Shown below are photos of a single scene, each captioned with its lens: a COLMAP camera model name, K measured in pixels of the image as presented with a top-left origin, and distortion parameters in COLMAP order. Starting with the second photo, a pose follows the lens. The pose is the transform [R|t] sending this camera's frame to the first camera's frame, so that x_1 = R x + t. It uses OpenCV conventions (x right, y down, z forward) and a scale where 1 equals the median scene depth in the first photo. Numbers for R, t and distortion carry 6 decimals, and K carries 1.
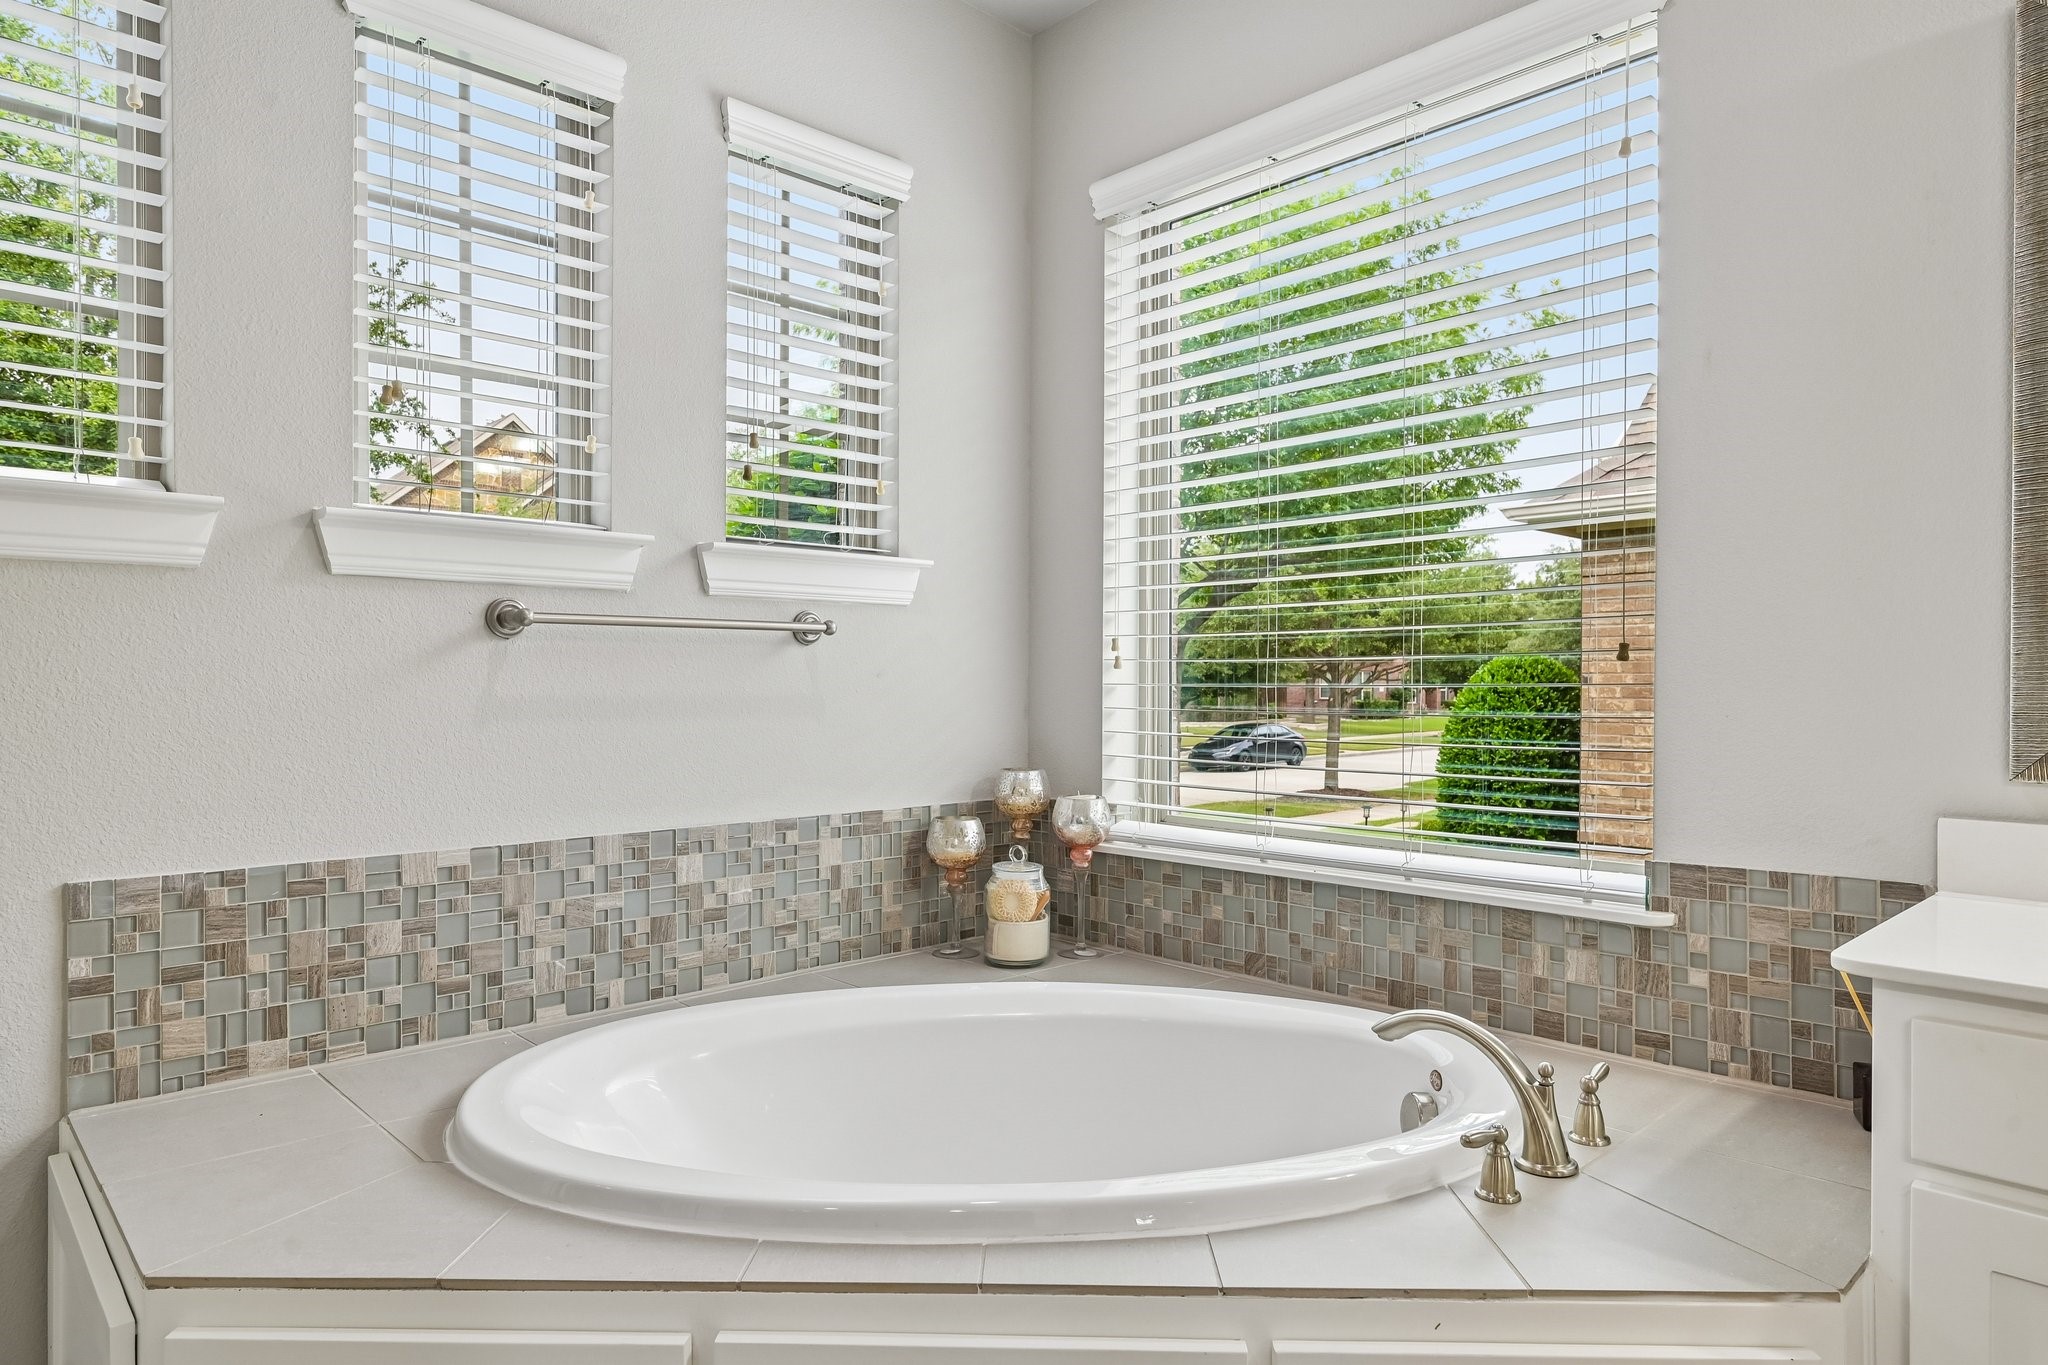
lens RADIAL K [[1219.7, 0, 1022.4], [0, 1219.7, 693.1], [0, 0, 1]] dist [-0.002678, 0.001727]
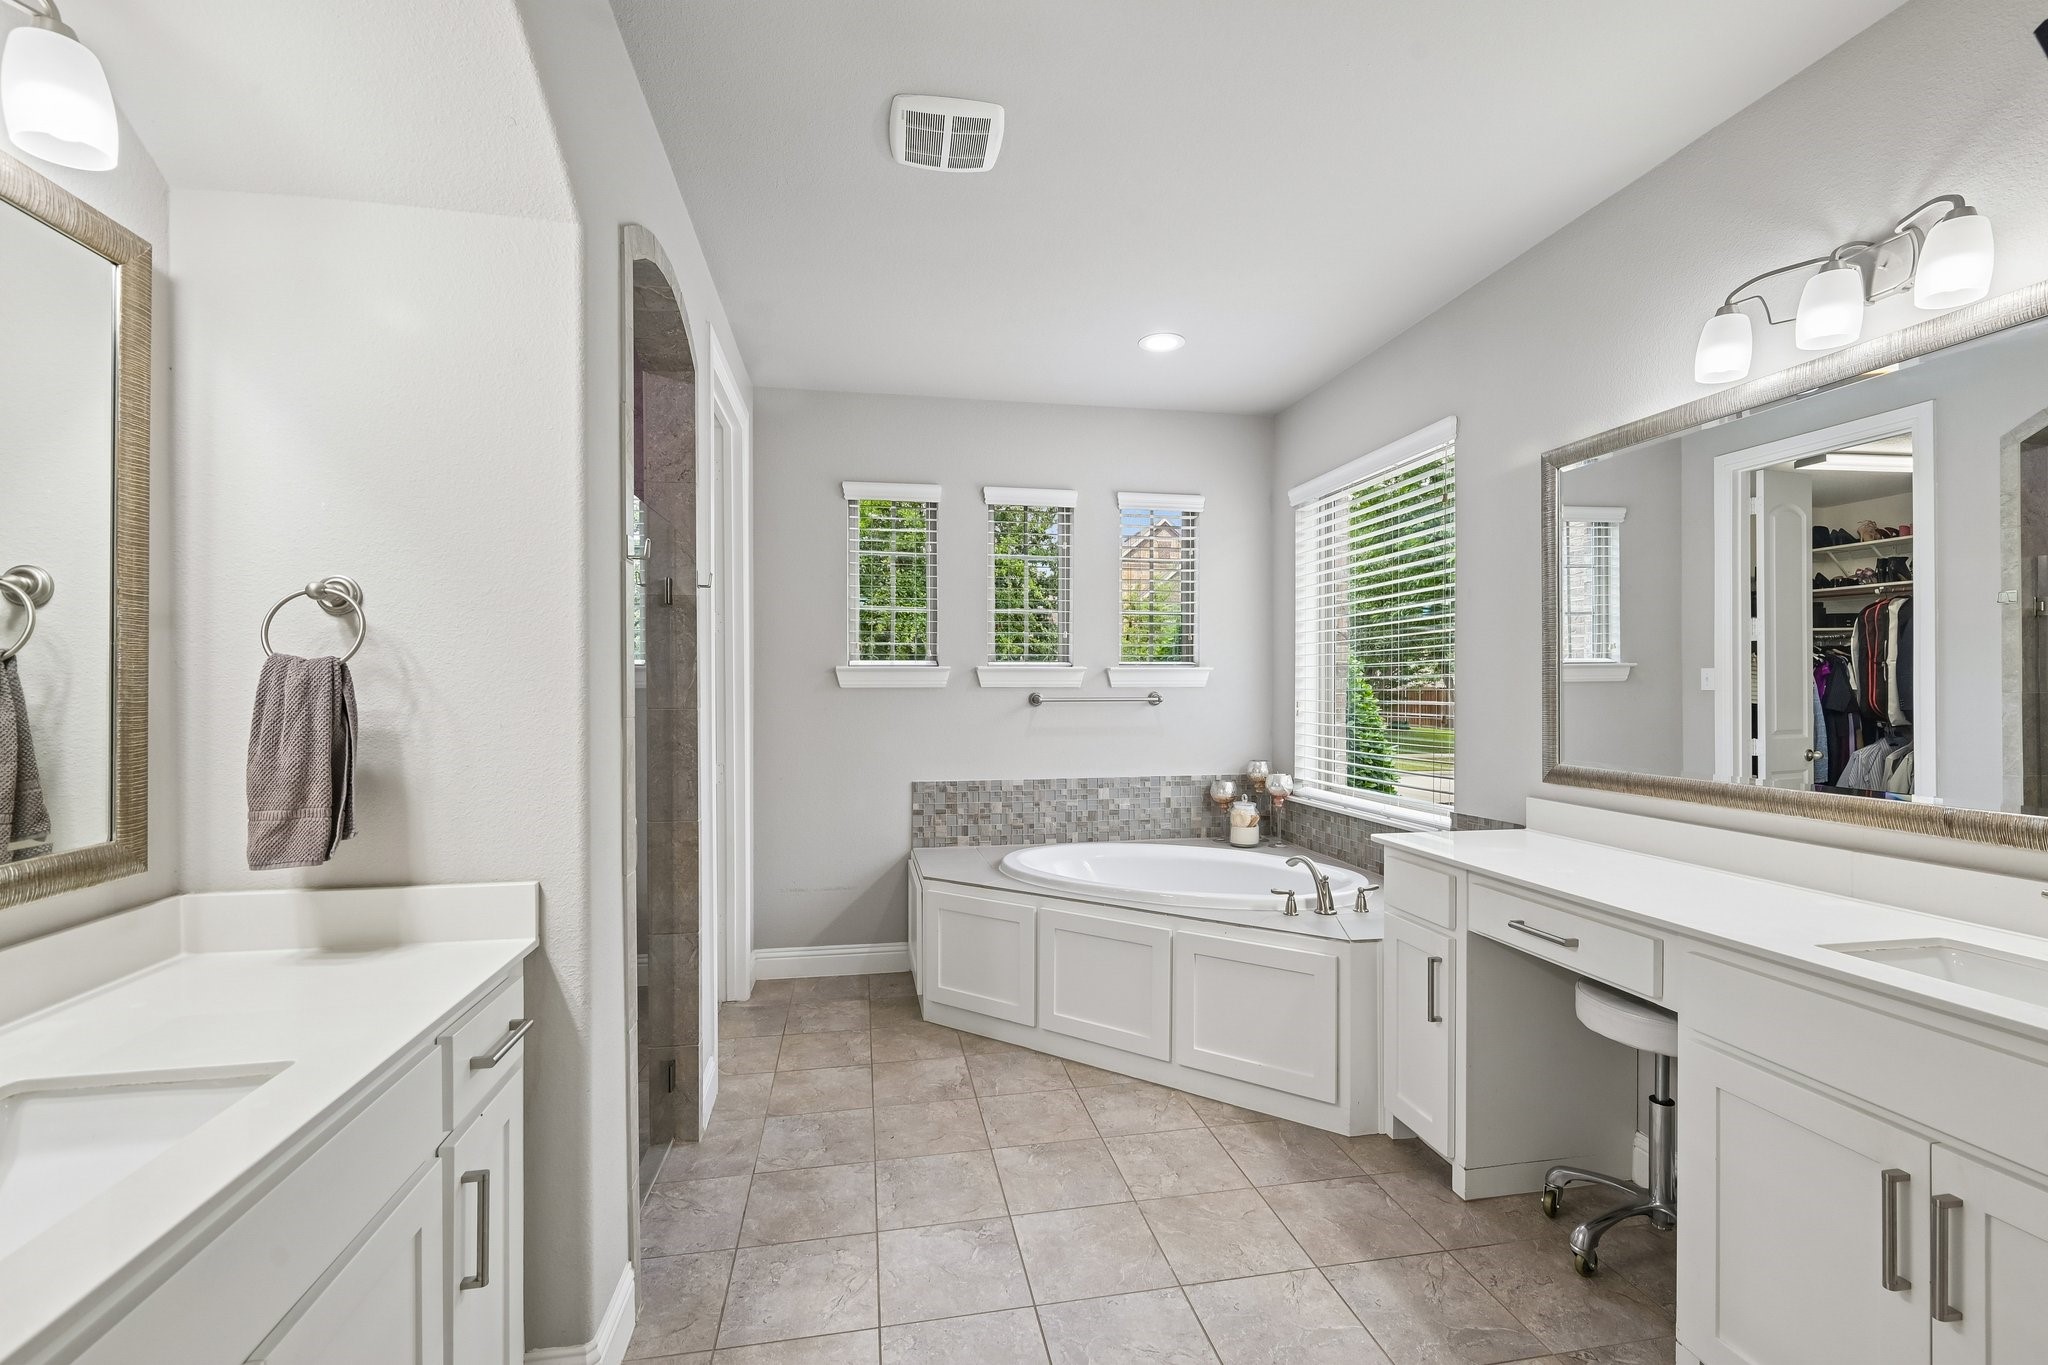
lens RADIAL K [[872.3, 0, 1002.0], [0, 872.3, 693.2], [0, 0, 1]] dist [0.003800, 0.000233]
pose [[0.834123, 0.000967, -0.551578, 0.569370], [-0.002094, 0.999997, -0.001413, -0.066135], [0.551575, 0.002334, 0.834122, -0.666064]]
